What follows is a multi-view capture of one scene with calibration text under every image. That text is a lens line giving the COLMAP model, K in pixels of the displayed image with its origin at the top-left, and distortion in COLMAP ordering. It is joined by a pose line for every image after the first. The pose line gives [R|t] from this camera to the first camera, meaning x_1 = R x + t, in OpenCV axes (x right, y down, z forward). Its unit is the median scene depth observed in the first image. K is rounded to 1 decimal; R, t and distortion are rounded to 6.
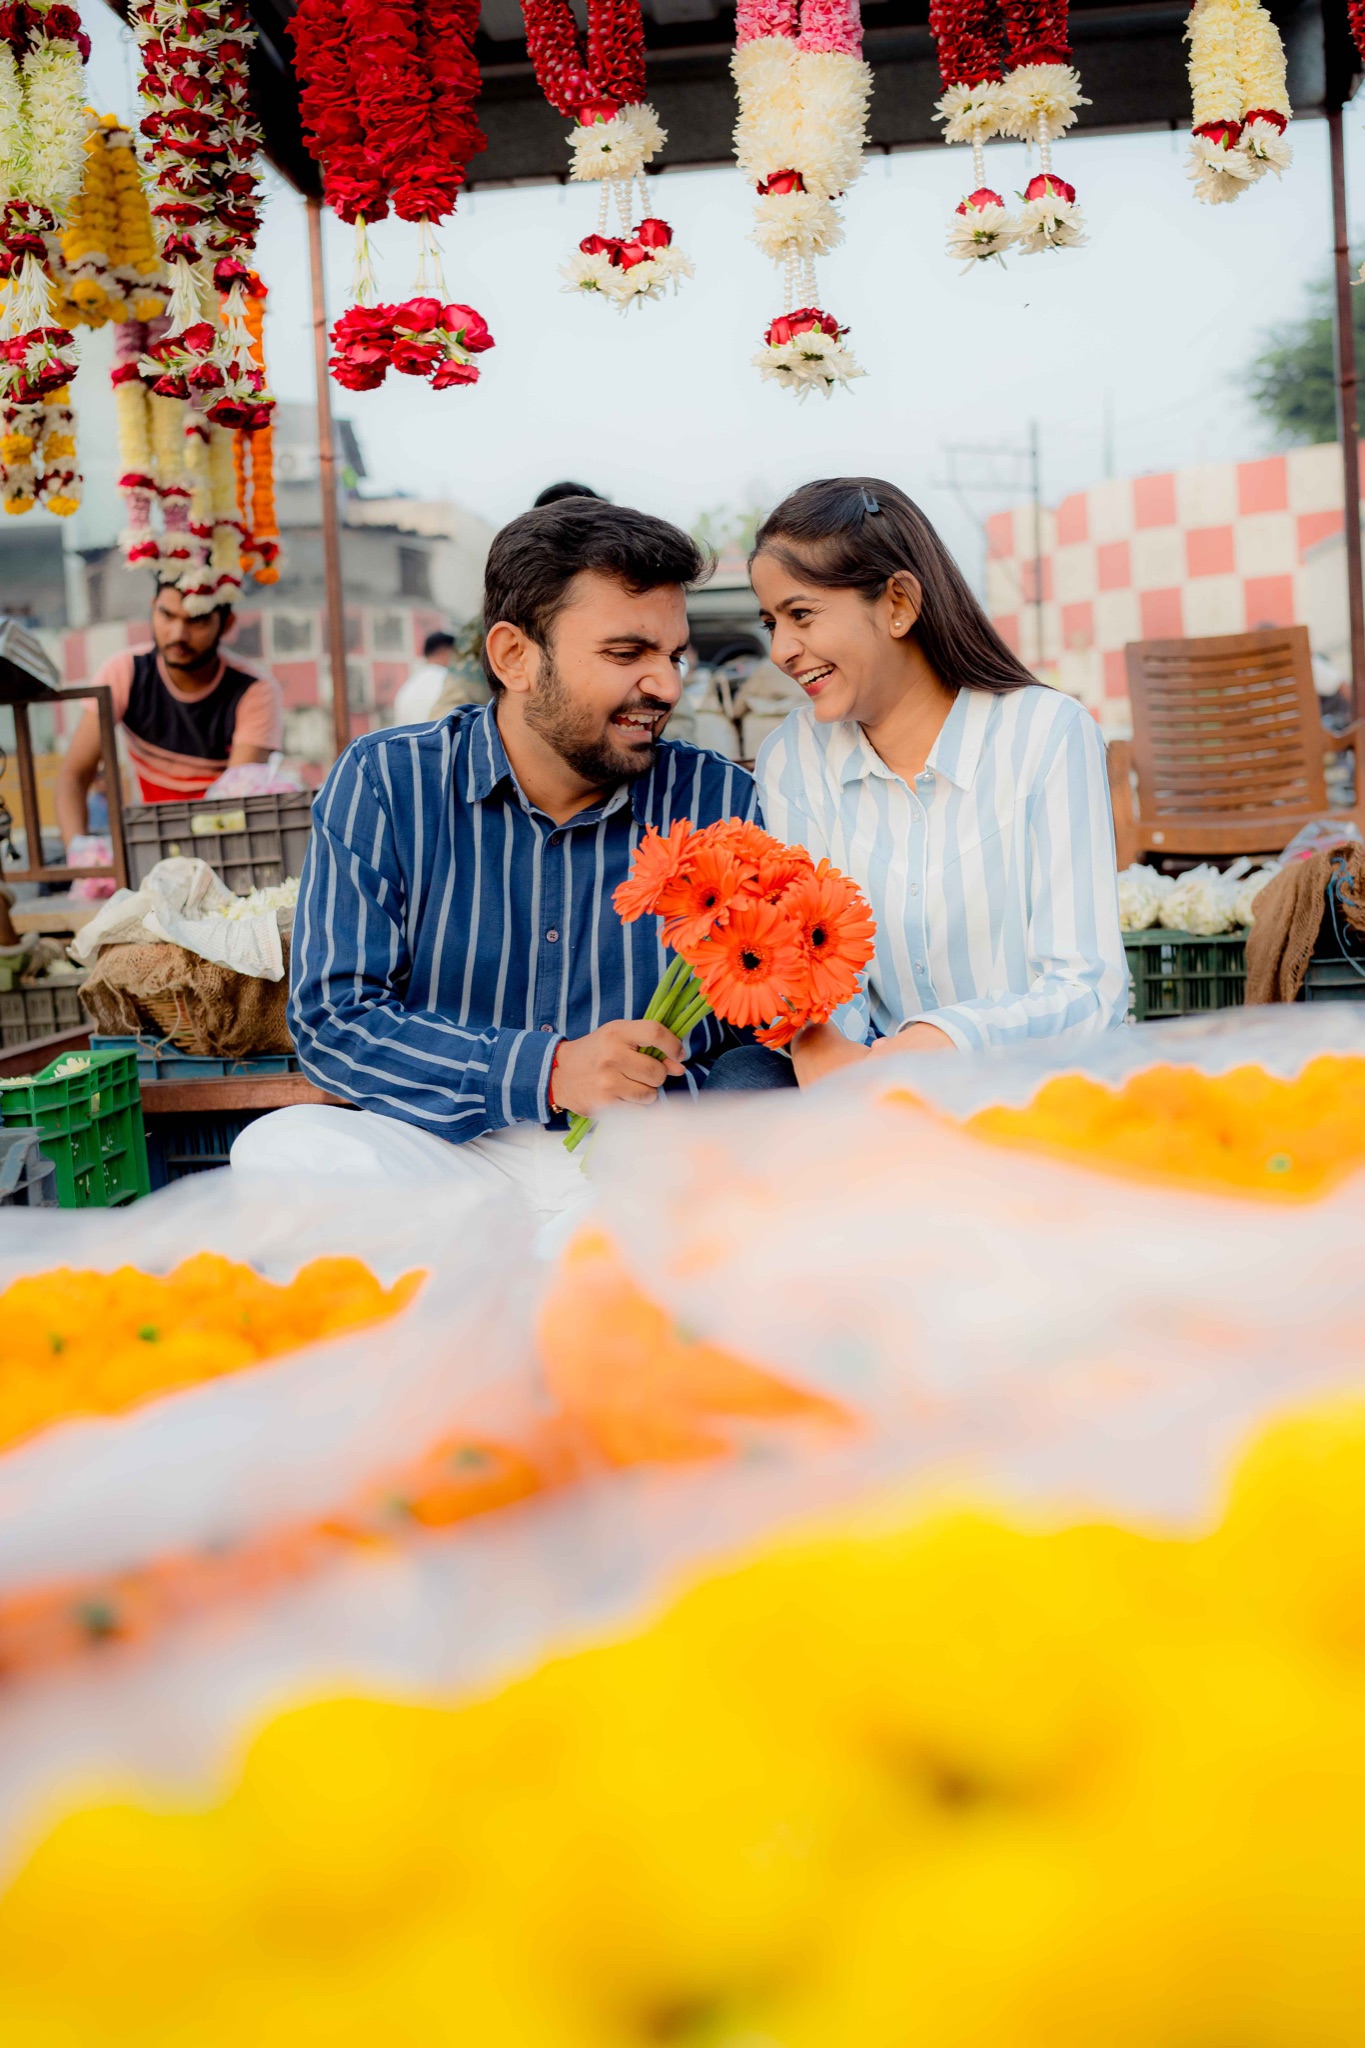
lens RADIAL K [[2099.0, 0, 662.6], [0, 2099.0, 1016.4], [0, 0, 1]] dist [-0.019060, -0.047711]
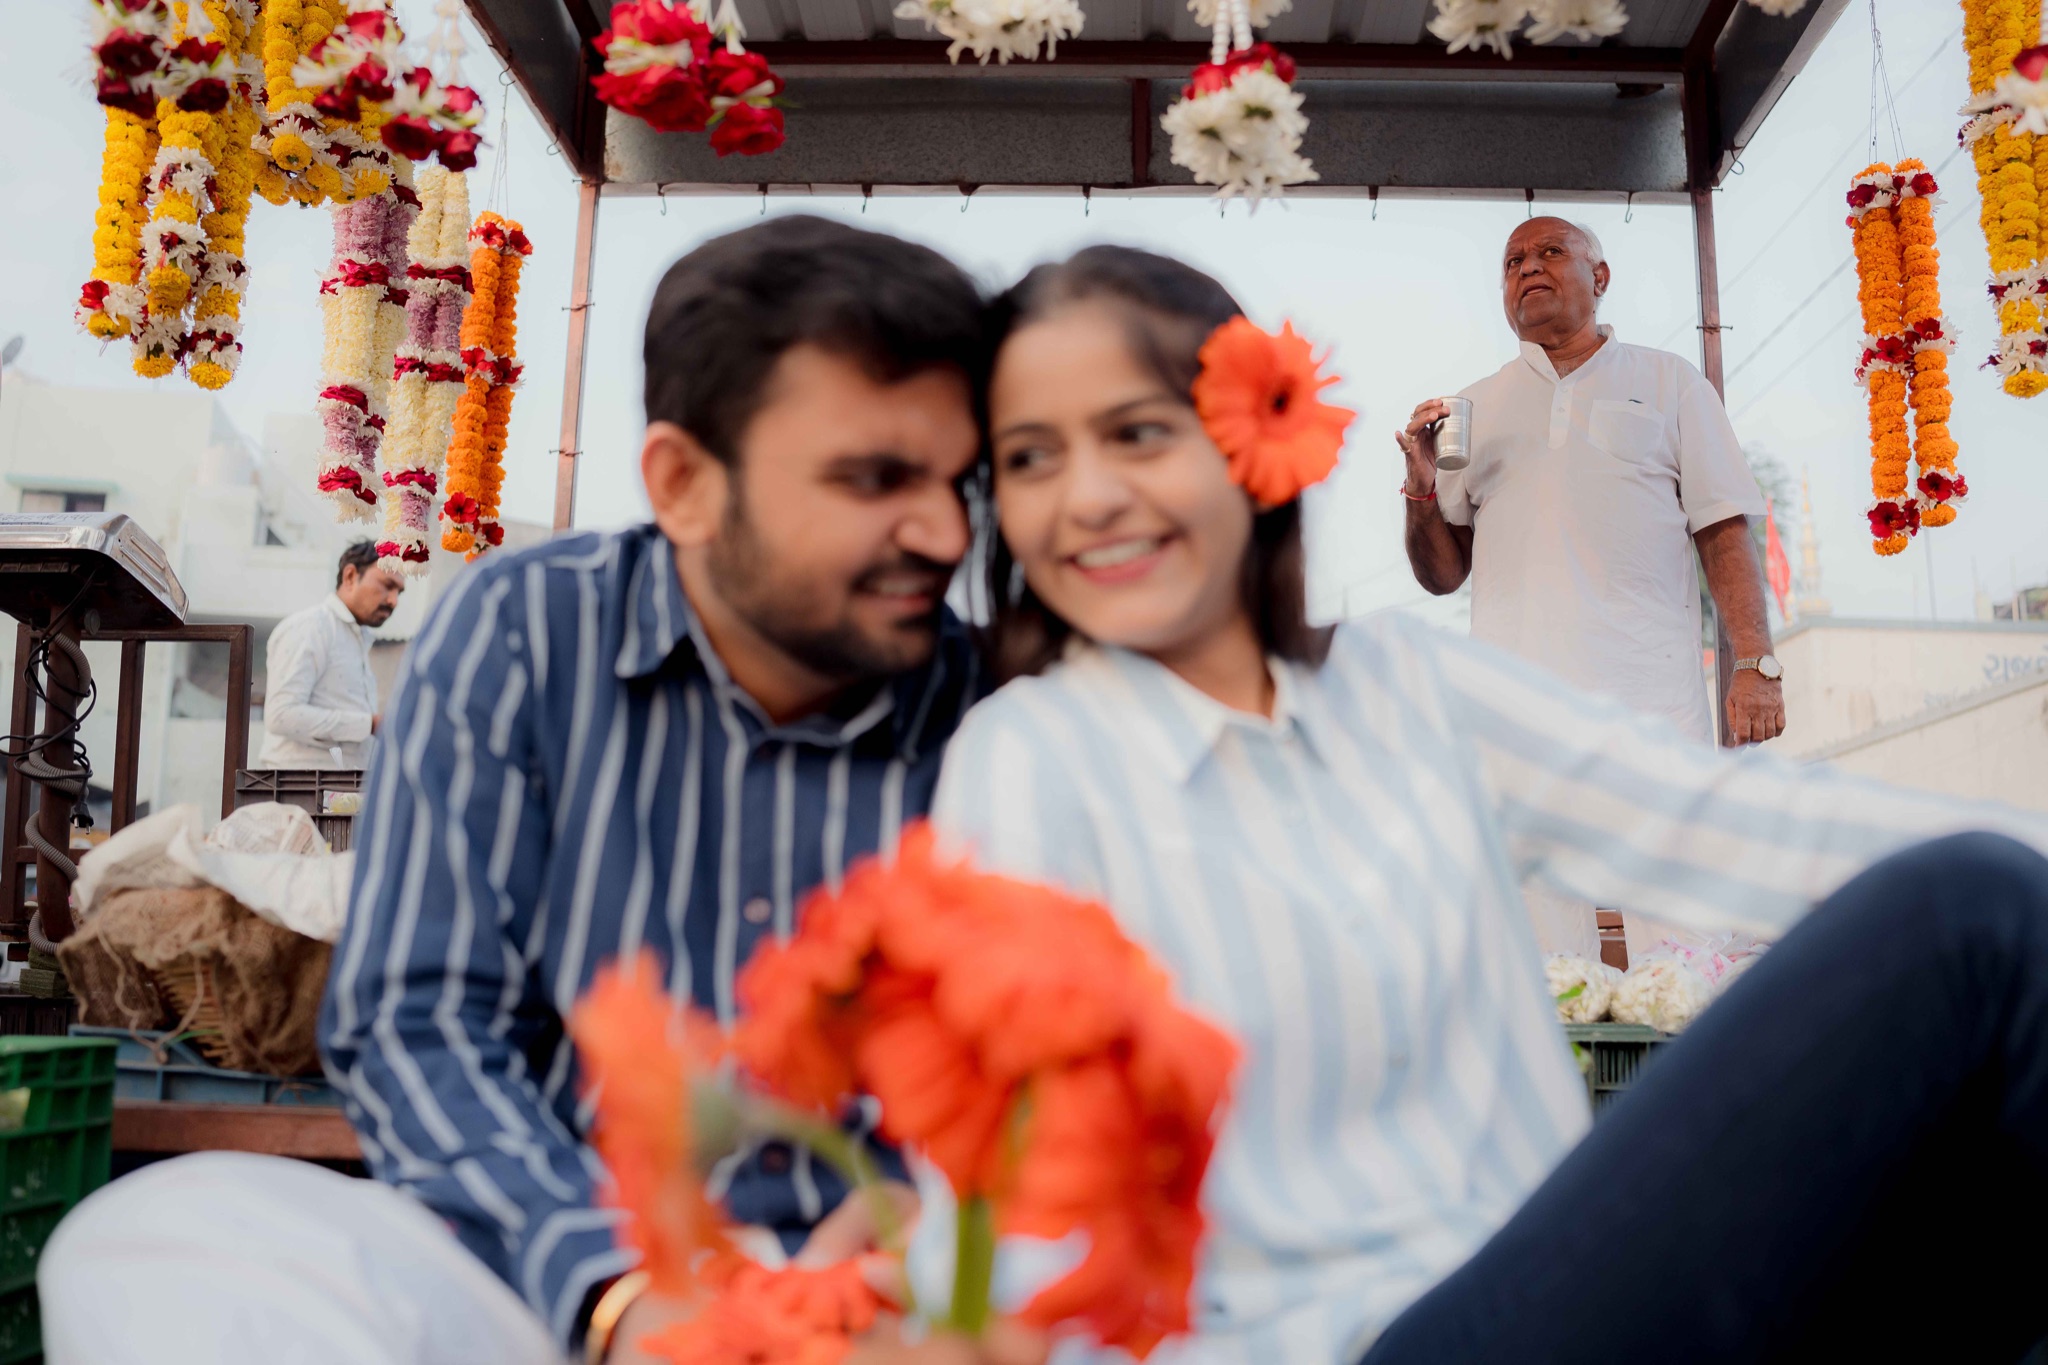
lens RADIAL K [[2055.4, 0, 988.5], [0, 2055.4, 681.1], [0, 0, 1]] dist [0.000186, 0.003877]
pose [[0.994068, 0.098131, 0.046894, -0.027210], [-0.084832, 0.969411, -0.230318, 0.029920], [-0.068061, 0.224974, 0.971985, 0.337378]]
